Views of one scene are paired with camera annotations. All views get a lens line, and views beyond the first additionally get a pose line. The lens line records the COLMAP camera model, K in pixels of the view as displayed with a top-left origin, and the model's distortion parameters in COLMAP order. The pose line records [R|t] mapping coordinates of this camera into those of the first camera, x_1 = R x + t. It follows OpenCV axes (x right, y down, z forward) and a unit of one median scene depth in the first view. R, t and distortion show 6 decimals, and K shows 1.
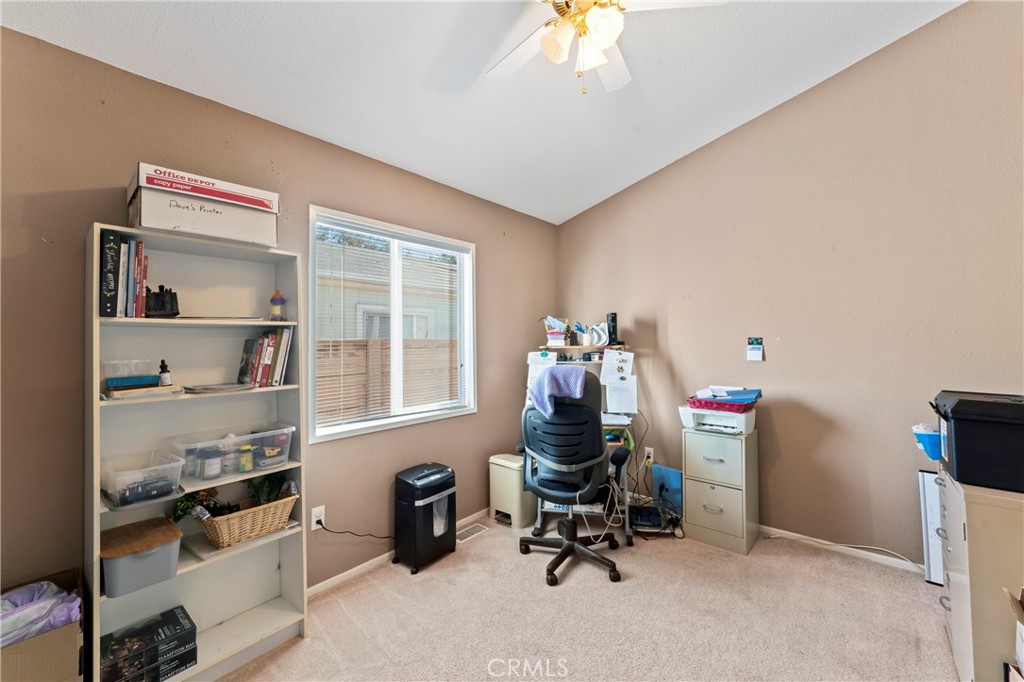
lens RADIAL K [[408.1, 0, 517.1], [0, 408.1, 331.4], [0, 0, 1]] dist [-0.001194, -0.000668]
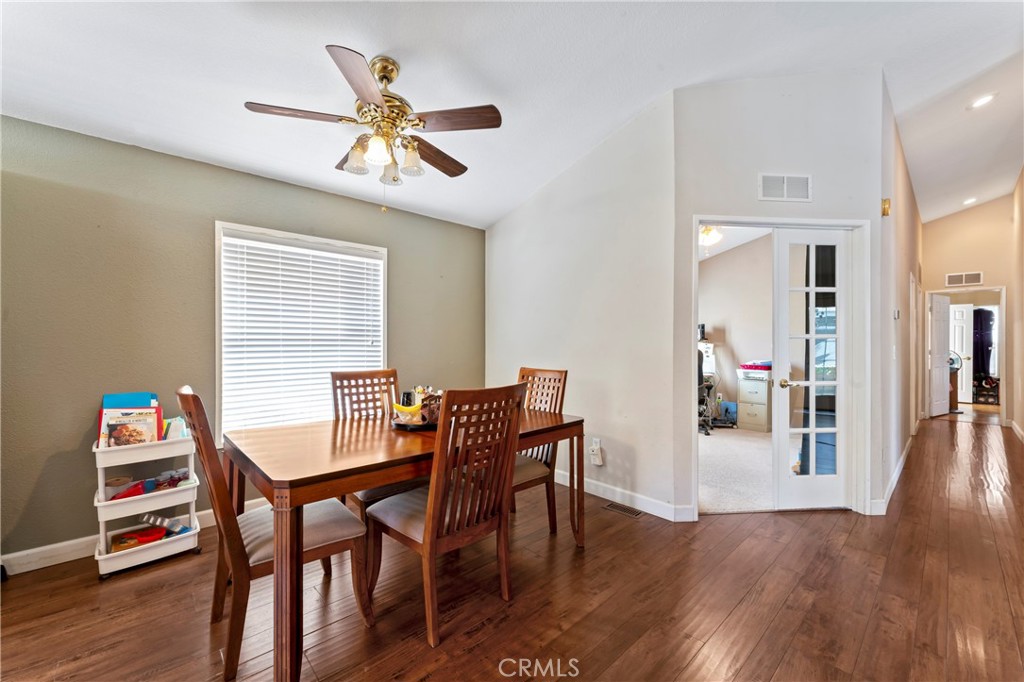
lens RADIAL K [[408.1, 0, 514.2], [0, 408.1, 343.7], [0, 0, 1]] dist [-0.001194, -0.000668]
pose [[0.992710, 0.011867, -0.119946, -0.486671], [-0.008769, 0.999615, 0.026327, 0.006163], [0.120212, -0.025083, 0.992431, -1.212335]]
